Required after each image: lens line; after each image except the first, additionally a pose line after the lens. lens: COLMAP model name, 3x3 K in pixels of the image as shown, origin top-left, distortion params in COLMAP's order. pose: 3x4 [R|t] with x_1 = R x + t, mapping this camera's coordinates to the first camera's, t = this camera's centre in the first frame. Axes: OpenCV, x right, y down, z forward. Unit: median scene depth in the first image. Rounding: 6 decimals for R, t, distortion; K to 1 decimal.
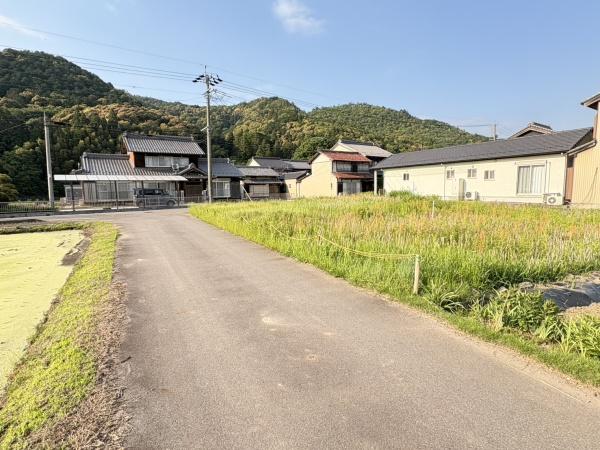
lens RADIAL K [[313.1, 0, 300.0], [0, 313.1, 225.0], [0, 0, 1]] dist [0.002059, 0.000586]
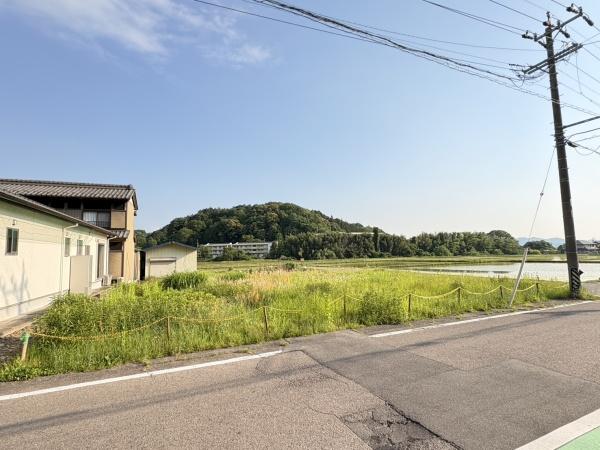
lens RADIAL K [[313.1, 0, 300.0], [0, 313.1, 225.0], [0, 0, 1]] dist [0.002059, 0.000586]
pose [[-0.978101, 0.063611, 0.198172, 0.003050], [0.067176, 0.997677, 0.011312, -0.033800], [-0.196992, 0.024377, -0.980102, 0.272161]]
